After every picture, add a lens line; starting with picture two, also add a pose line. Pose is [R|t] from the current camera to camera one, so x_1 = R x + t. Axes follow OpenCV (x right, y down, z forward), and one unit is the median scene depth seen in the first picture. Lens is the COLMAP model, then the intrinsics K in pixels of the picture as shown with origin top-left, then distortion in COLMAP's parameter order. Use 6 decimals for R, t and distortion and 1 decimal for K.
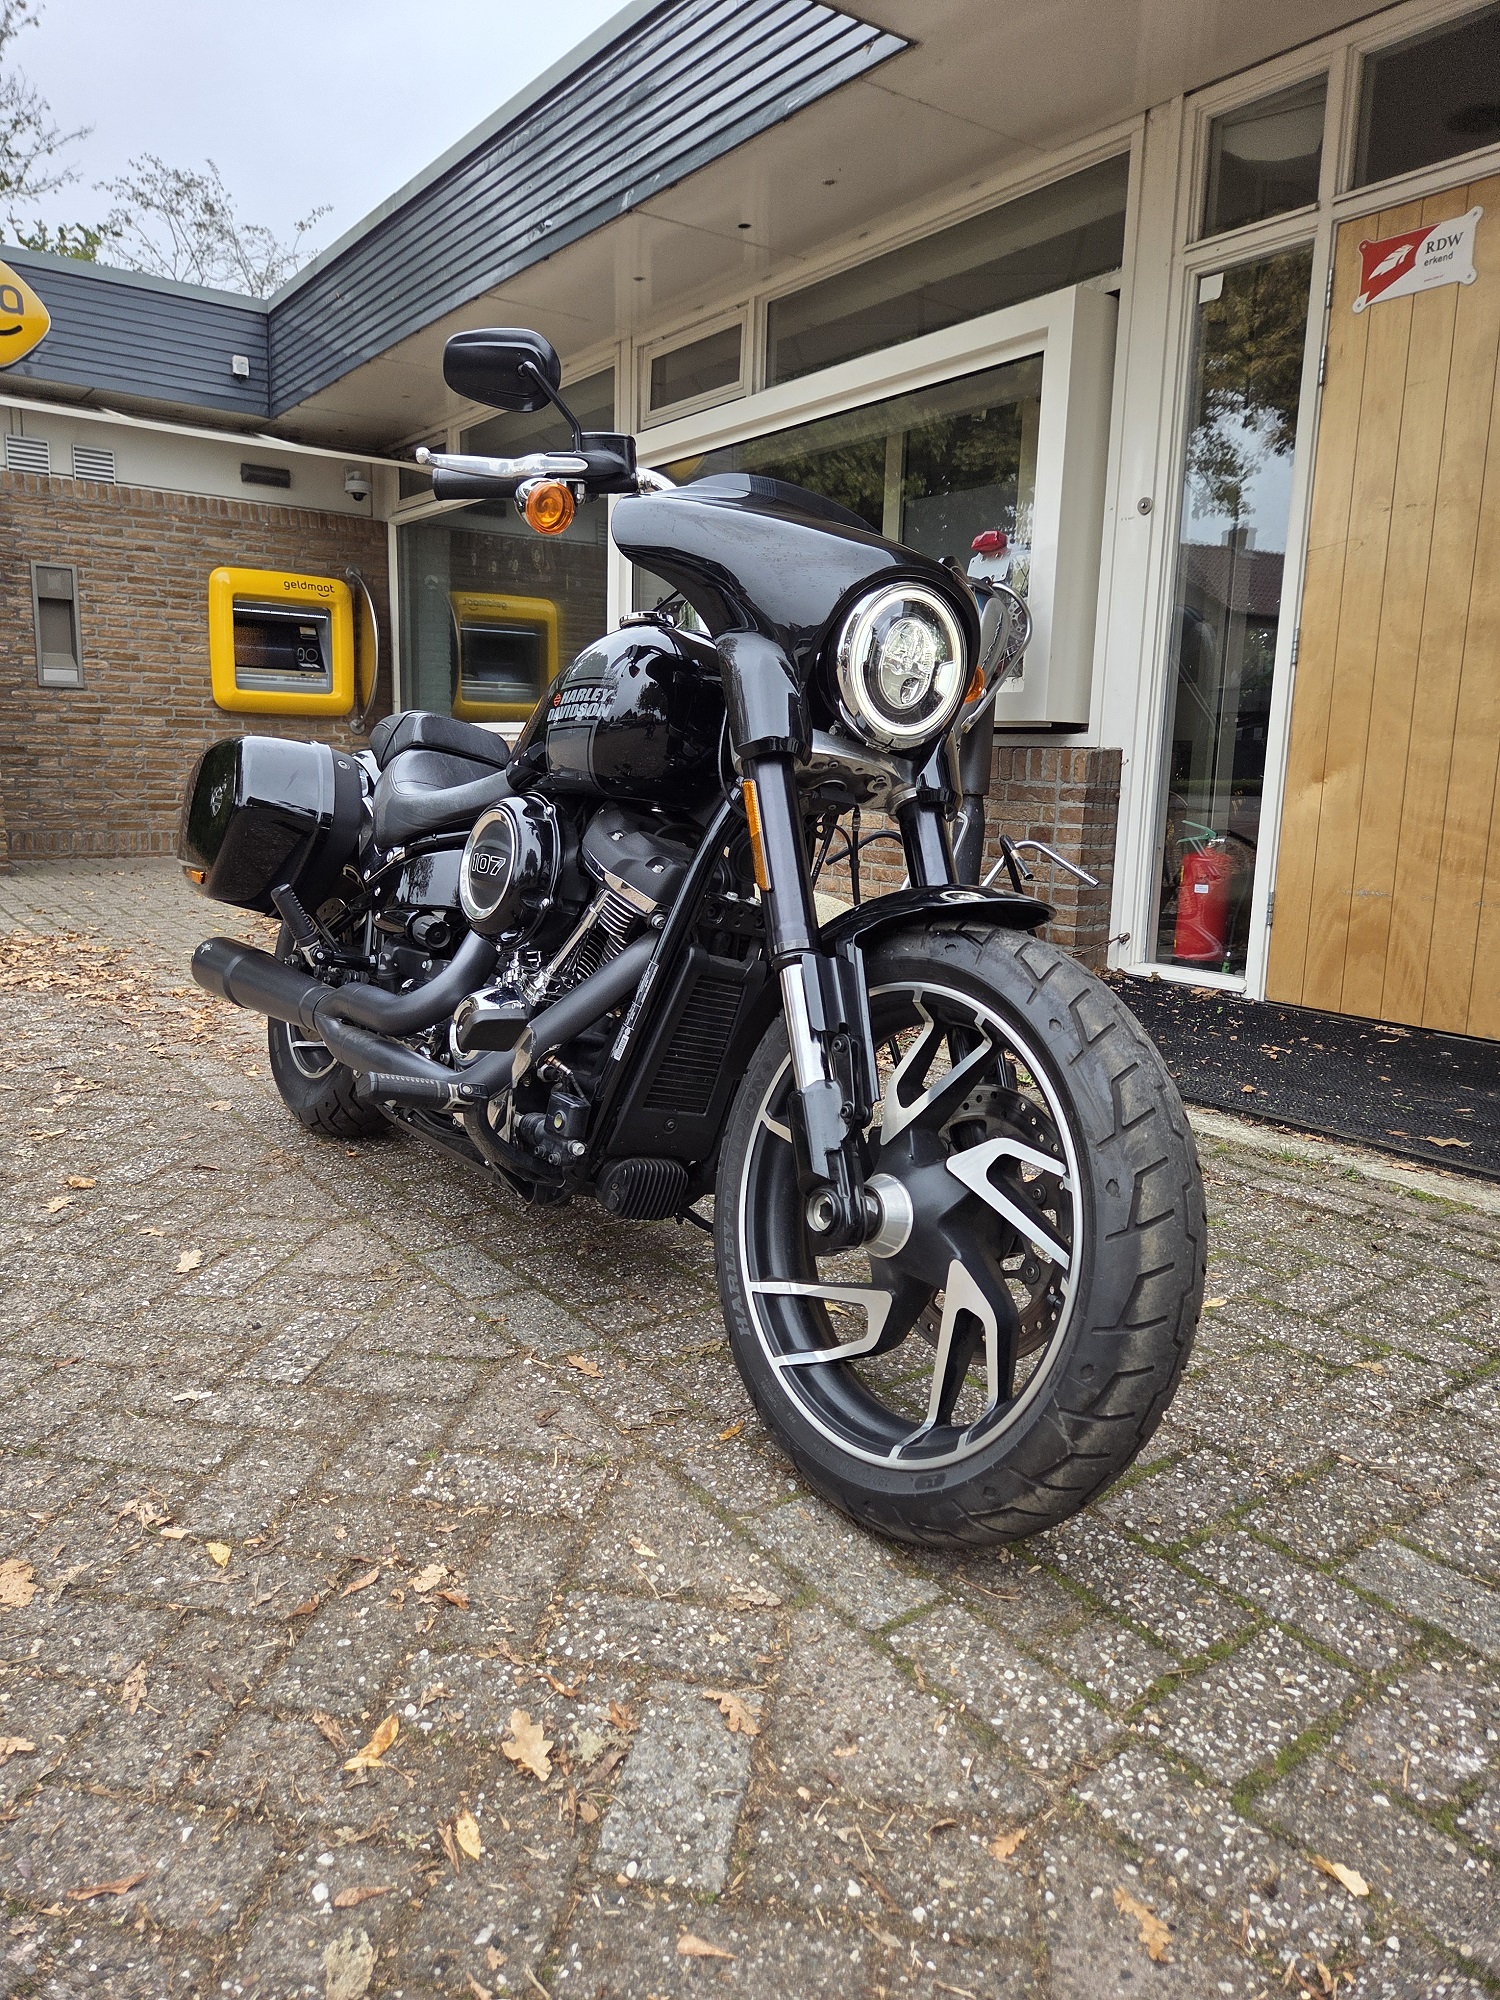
lens RADIAL K [[1332.6, 0, 721.0], [0, 1332.6, 972.0], [0, 0, 1]] dist [0.059882, -0.057533]
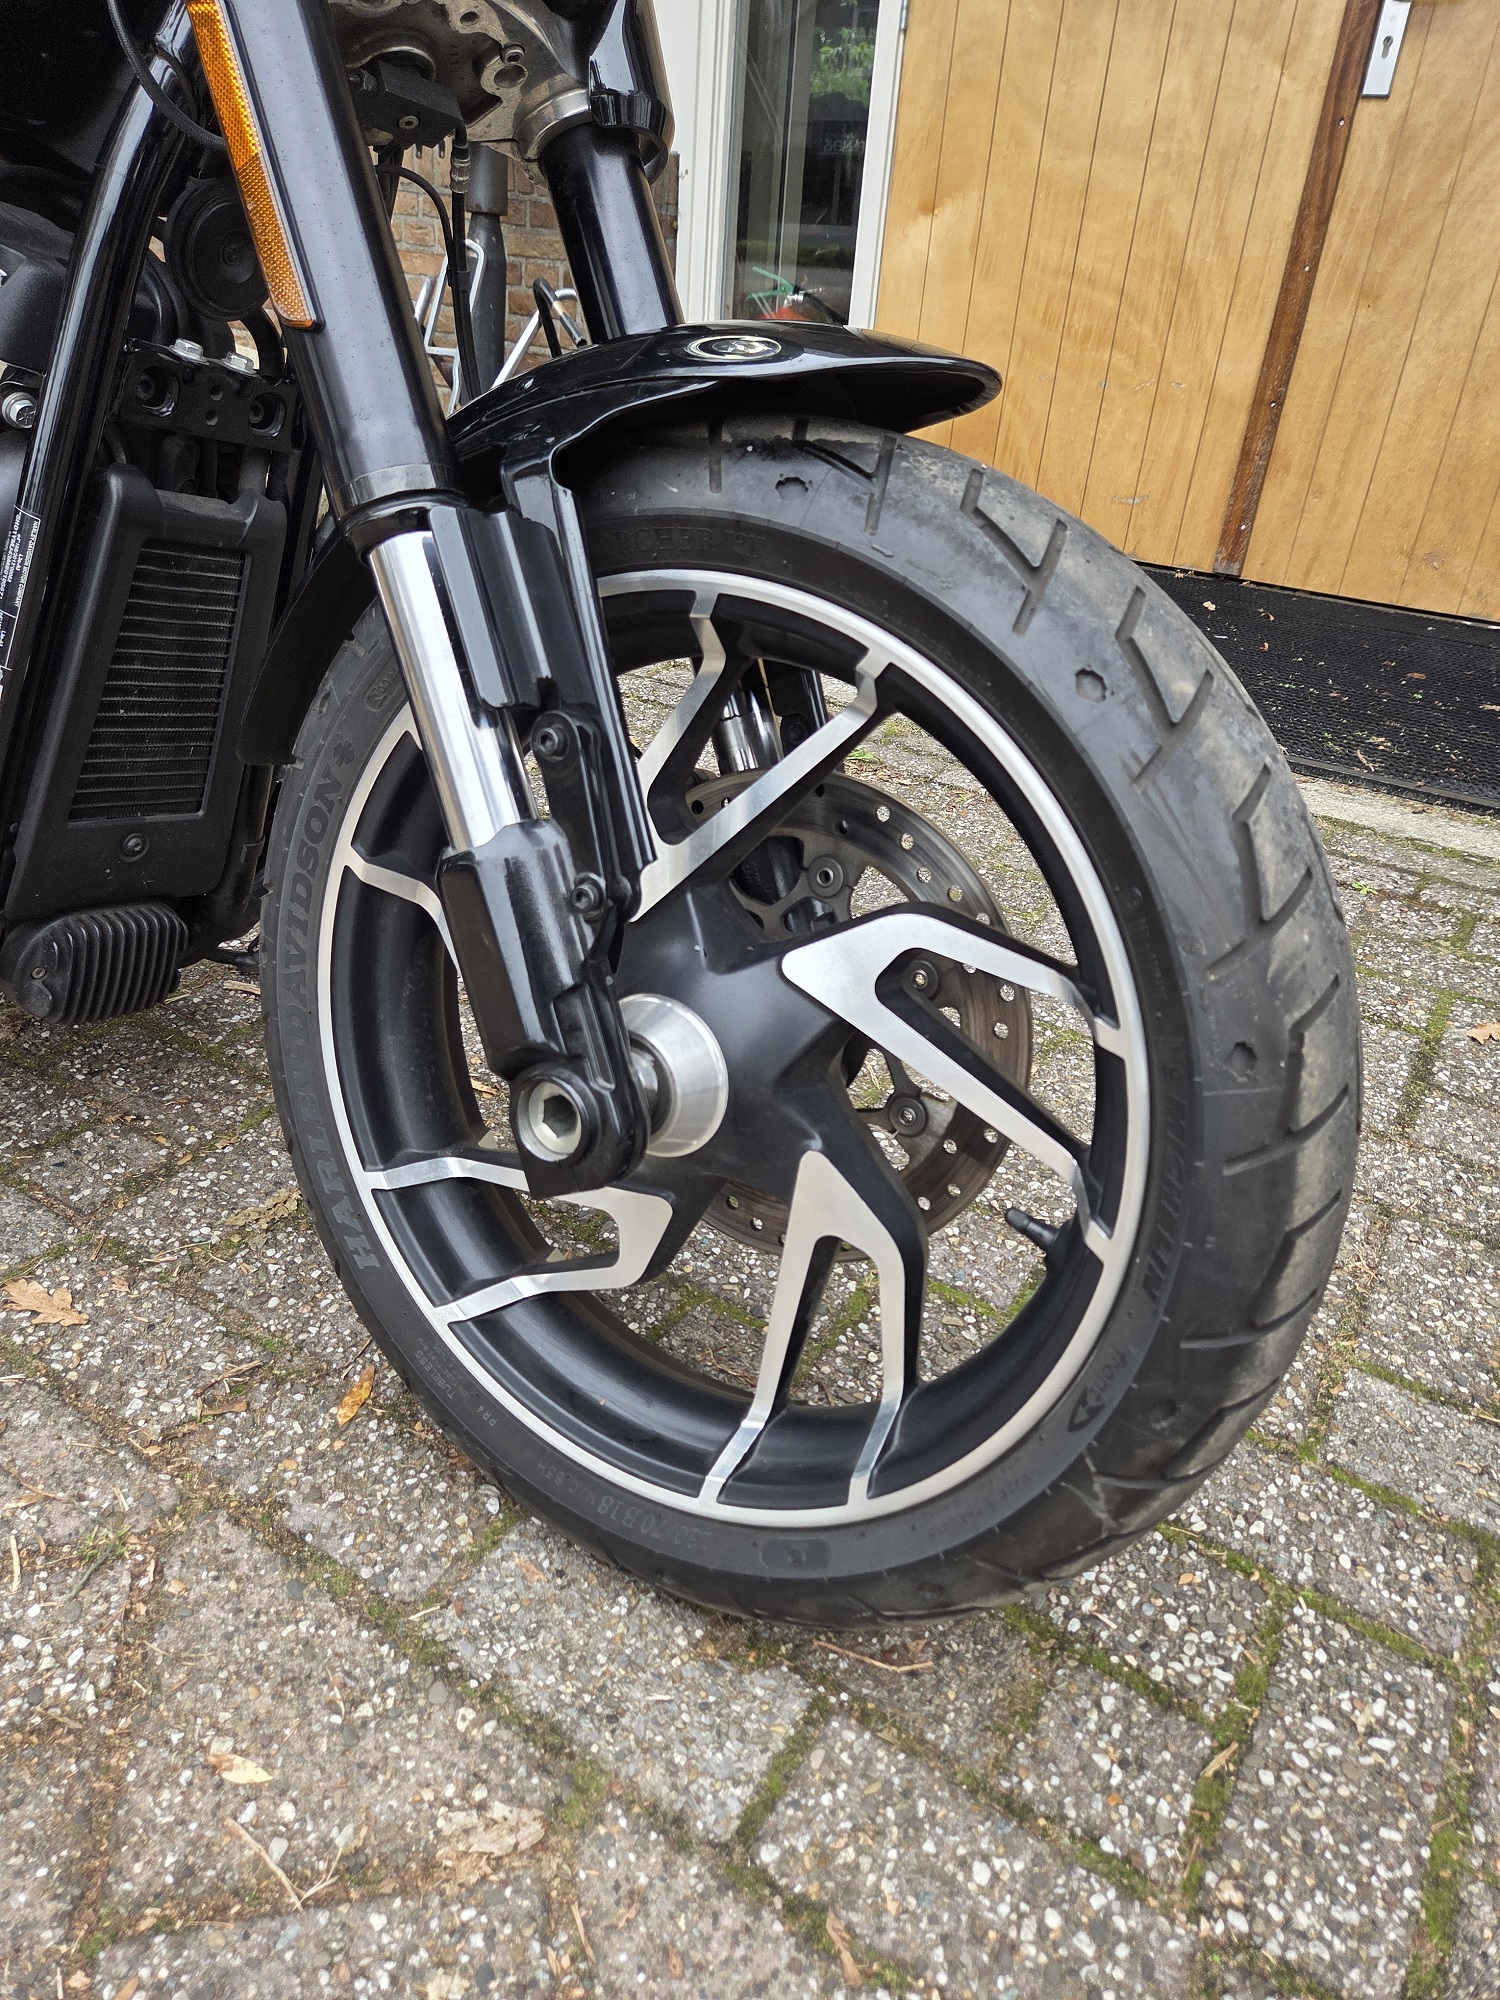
lens RADIAL K [[1343.0, 0, 744.4], [0, 1343.0, 1004.1], [0, 0, 1]] dist [0.055235, -0.049165]
pose [[0.923385, -0.155566, 0.350940, -0.016310], [0.015599, 0.928655, 0.370616, -0.022389], [-0.383558, -0.336747, 0.859933, 0.522148]]
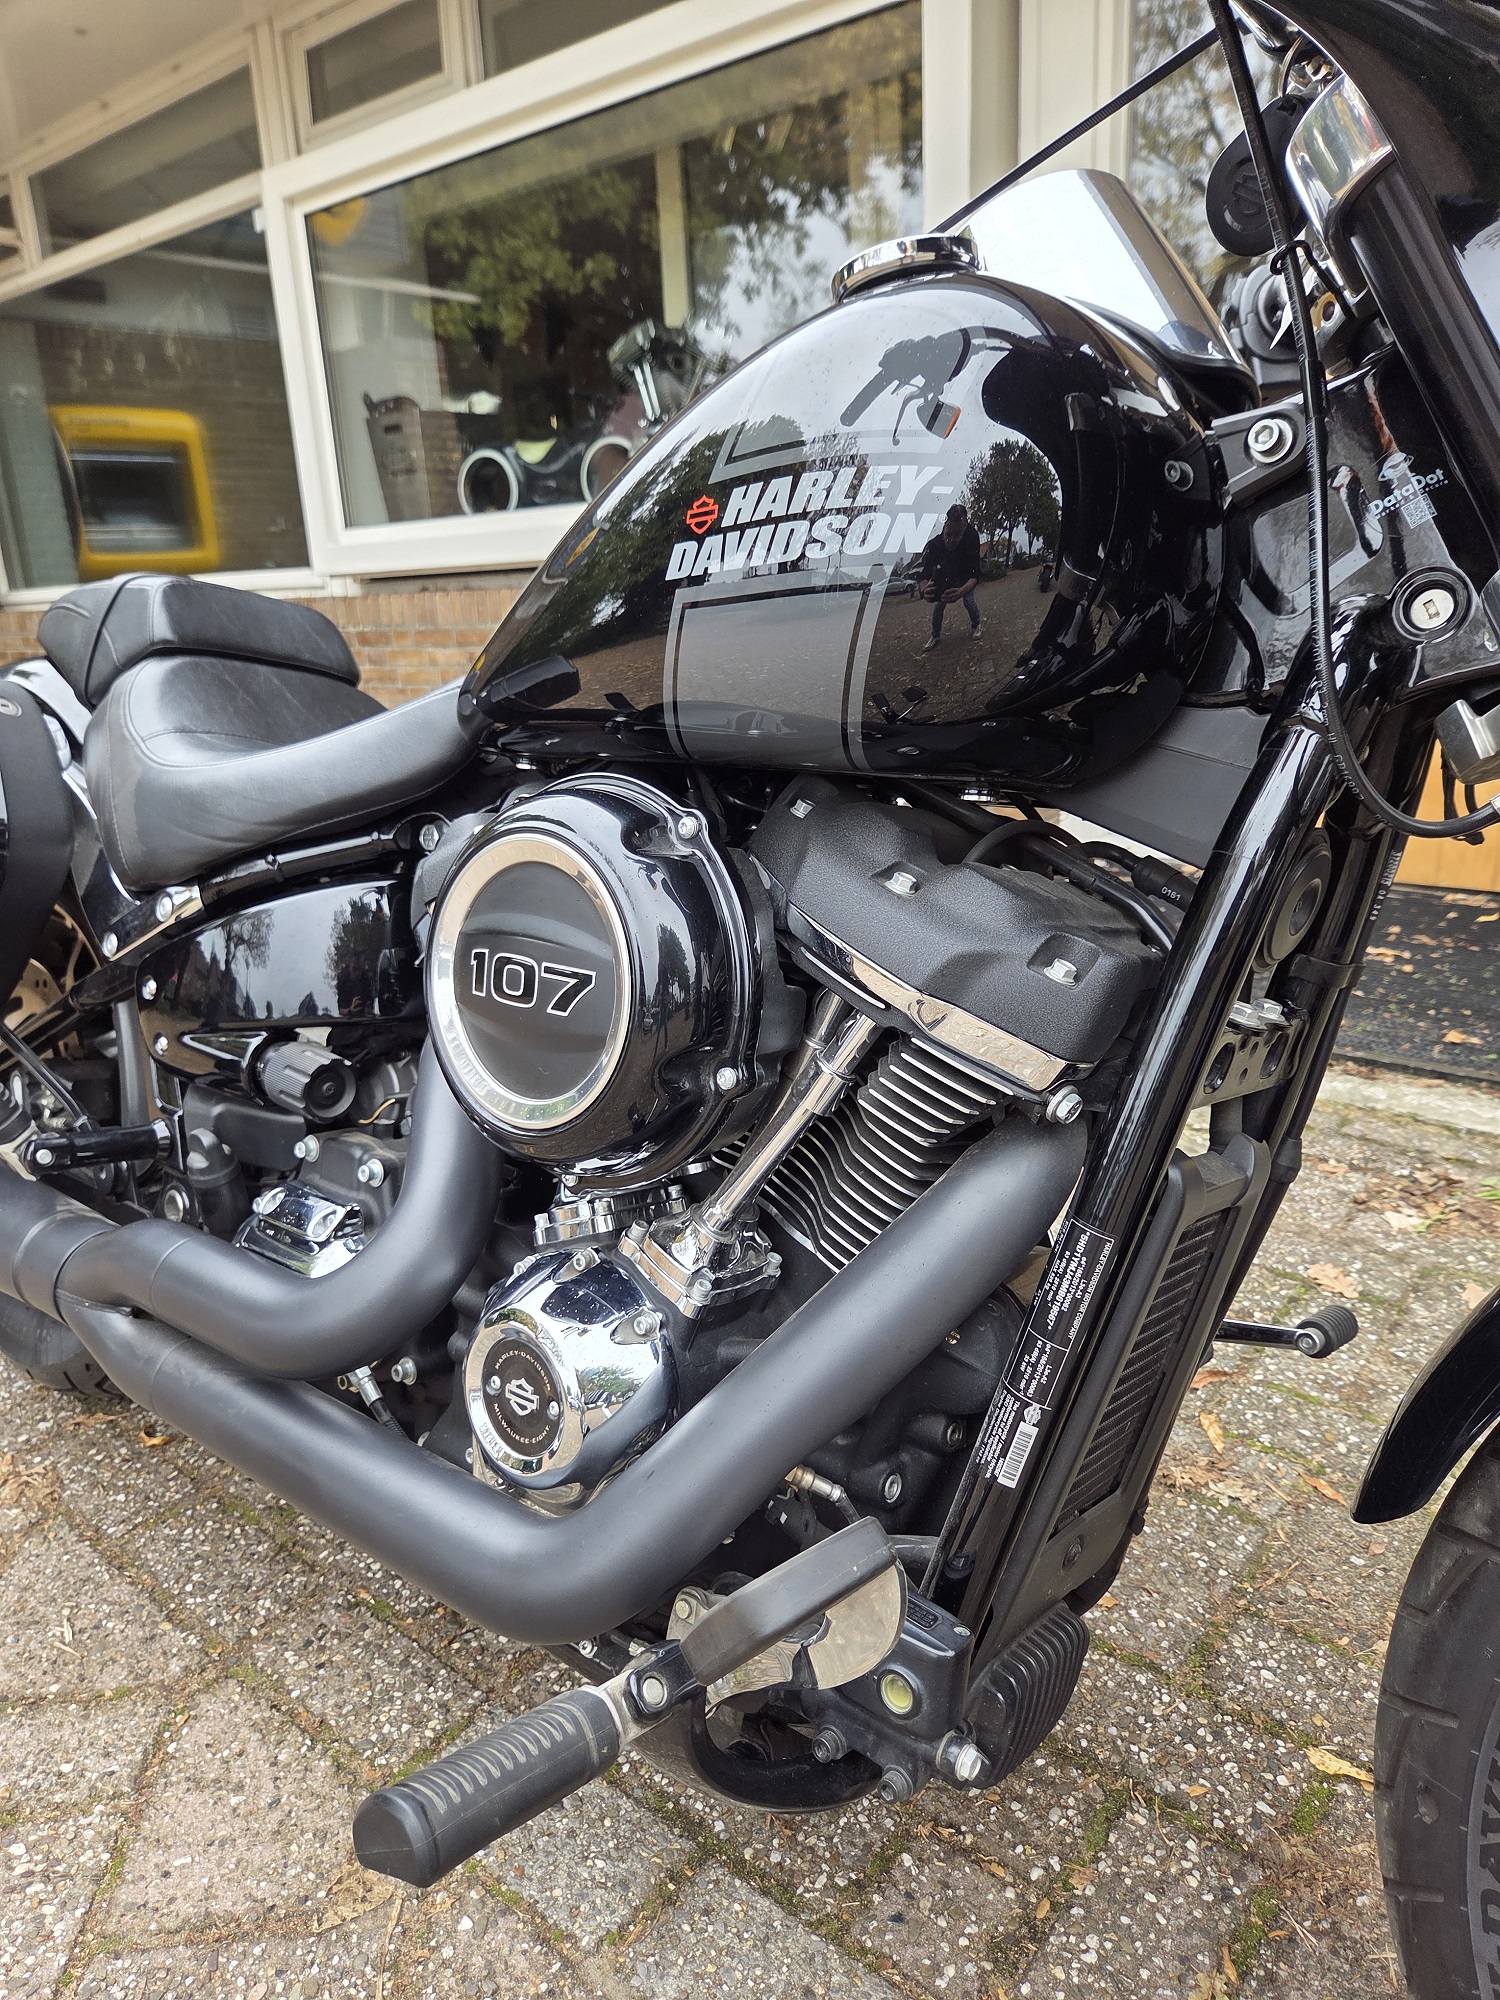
lens RADIAL K [[1343.0, 0, 744.4], [0, 1343.0, 1004.1], [0, 0, 1]] dist [0.055235, -0.049165]
pose [[0.965015, -0.141735, 0.220583, -0.246756], [0.109849, 0.982457, 0.150702, -0.154235], [-0.238073, -0.121199, 0.963656, 0.761464]]
